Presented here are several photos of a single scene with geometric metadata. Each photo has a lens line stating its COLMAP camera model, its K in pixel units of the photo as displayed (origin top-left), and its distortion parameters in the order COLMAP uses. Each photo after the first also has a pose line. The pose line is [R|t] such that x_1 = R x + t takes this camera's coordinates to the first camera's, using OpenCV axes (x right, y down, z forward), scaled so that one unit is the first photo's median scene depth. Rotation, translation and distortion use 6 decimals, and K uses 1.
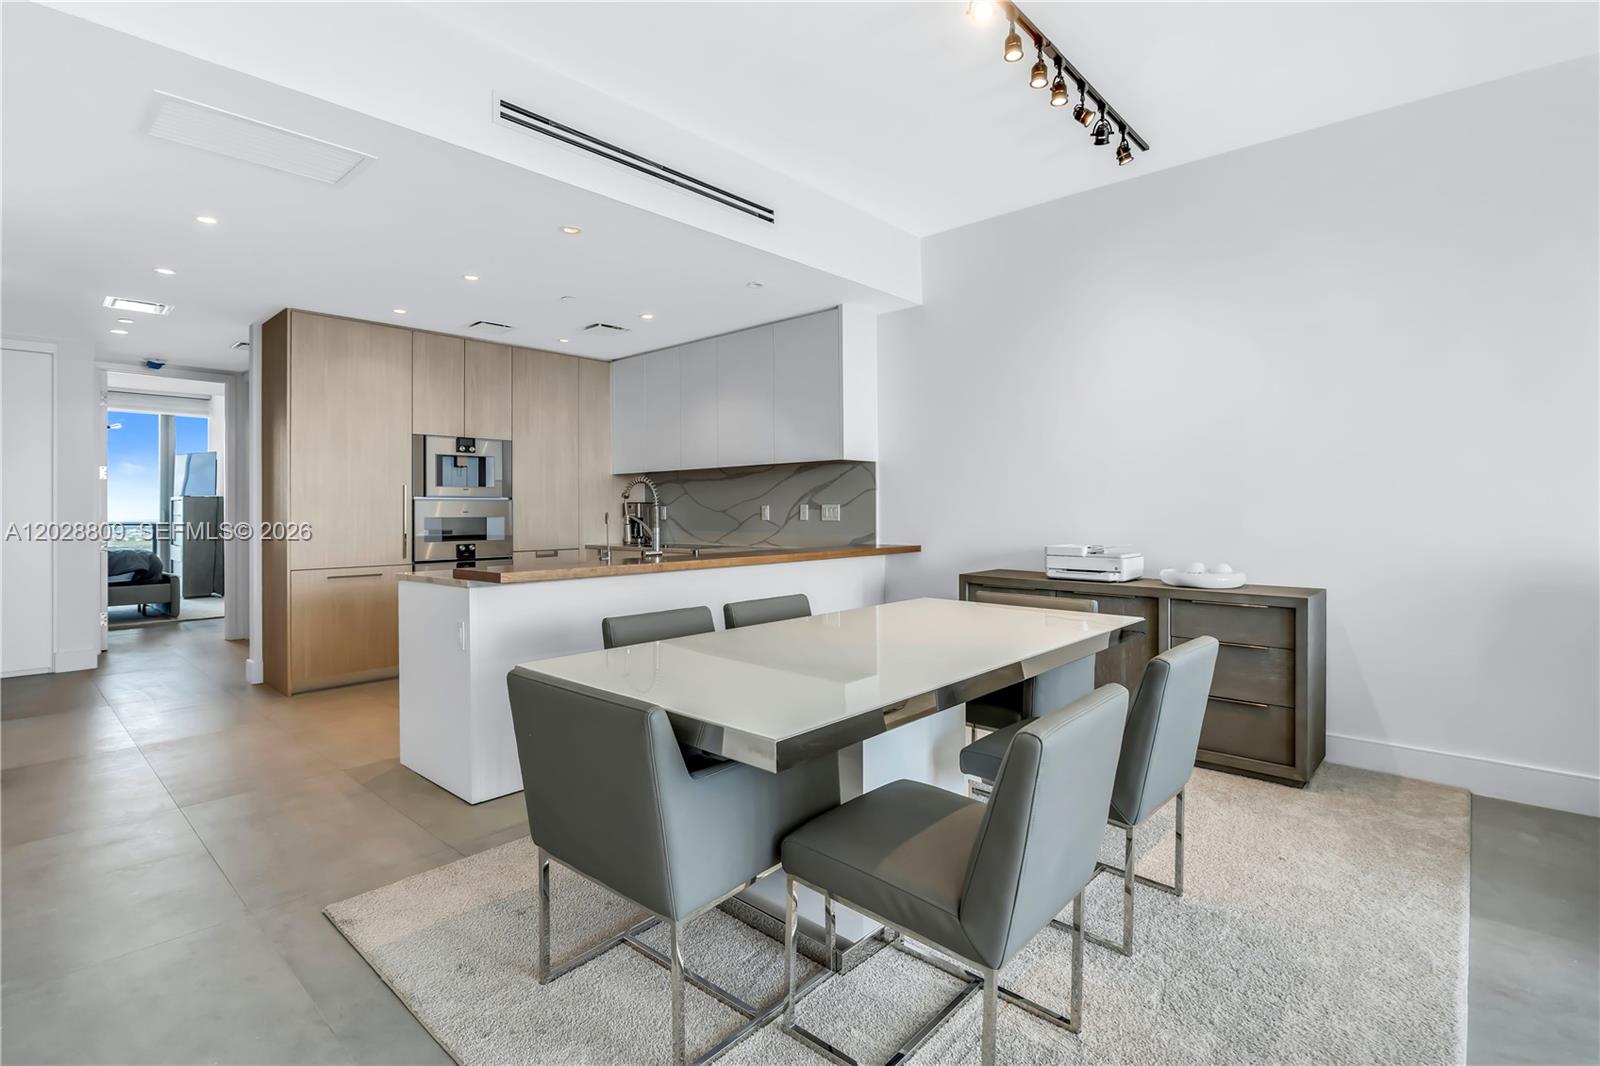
lens RADIAL K [[762.2, 0, 800.0], [0, 762.2, 501.3], [0, 0, 1]] dist [-0.000425, -0.009520]
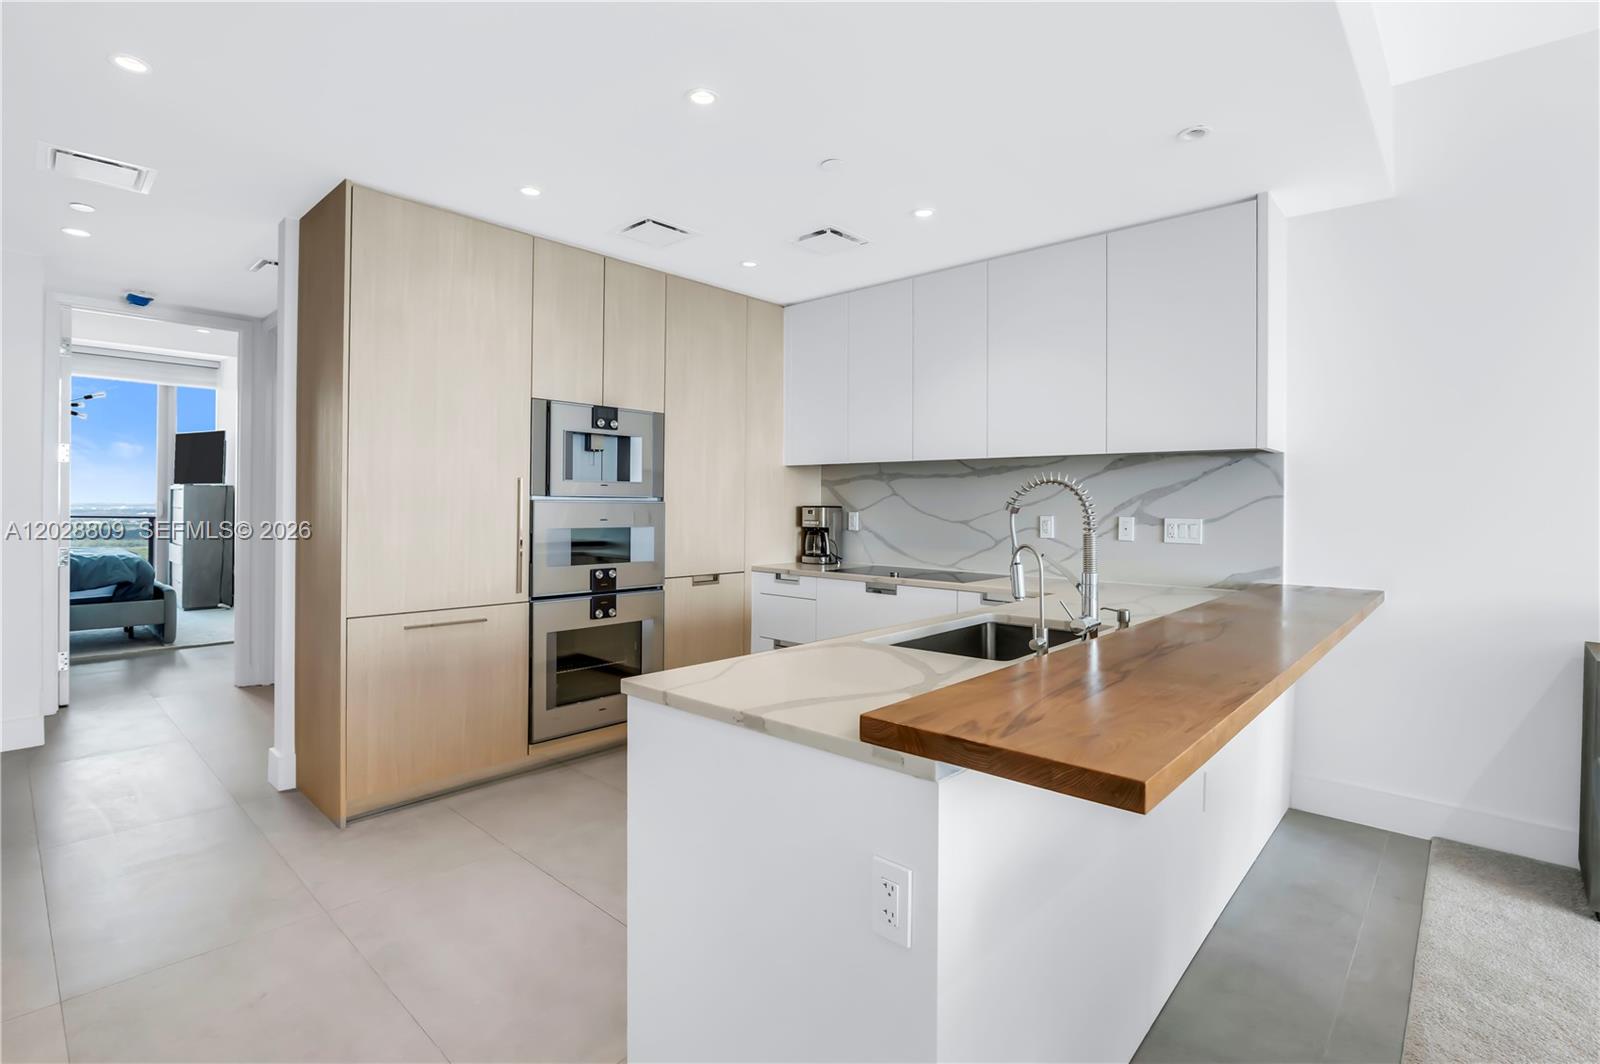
lens RADIAL K [[754.2, 0, 806.9], [0, 754.2, 499.7], [0, 0, 1]] dist [-0.014500, -0.000130]
pose [[0.999862, 0.015583, 0.005741, -0.263098], [-0.015615, 0.999863, 0.005544, -0.009382], [-0.005654, -0.005633, 0.999968, 0.343071]]
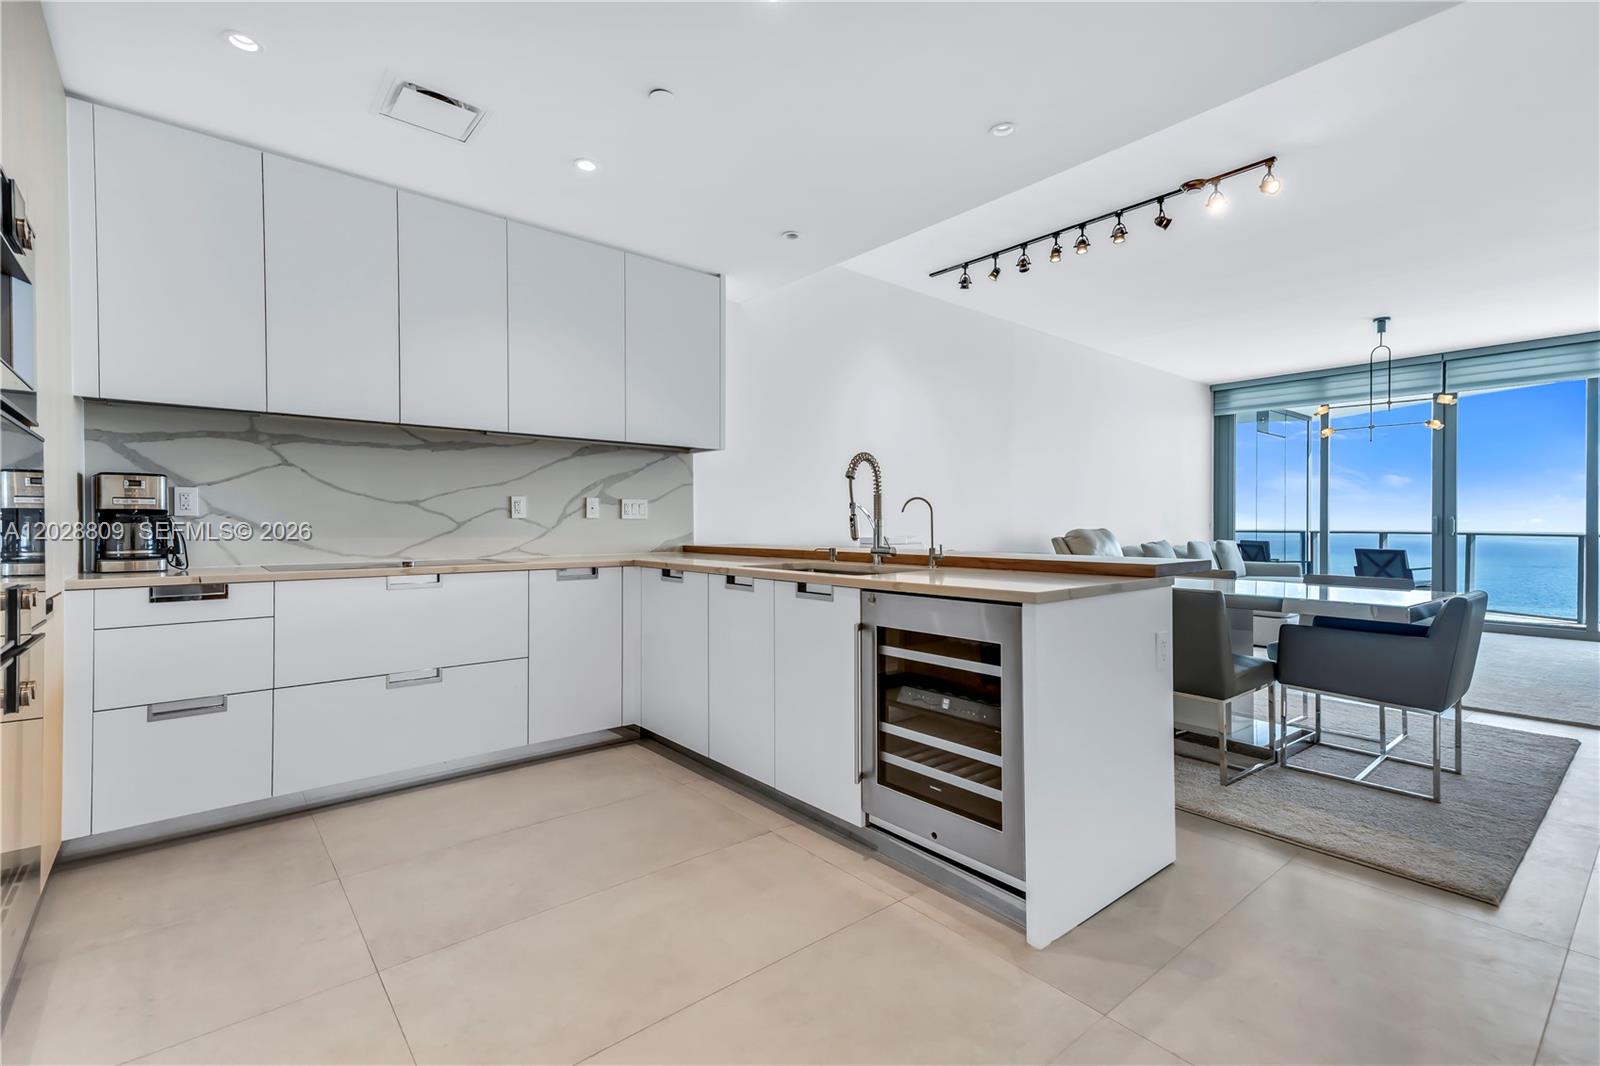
lens RADIAL K [[720.6, 0, 797.8], [0, 720.6, 520.8], [0, 0, 1]] dist [0.036928, 0.000057]
pose [[0.131032, 0.013683, 0.991284, -0.652300], [-0.011528, 0.999858, -0.012277, 0.032286], [-0.991311, -0.009819, 0.131171, 0.679076]]
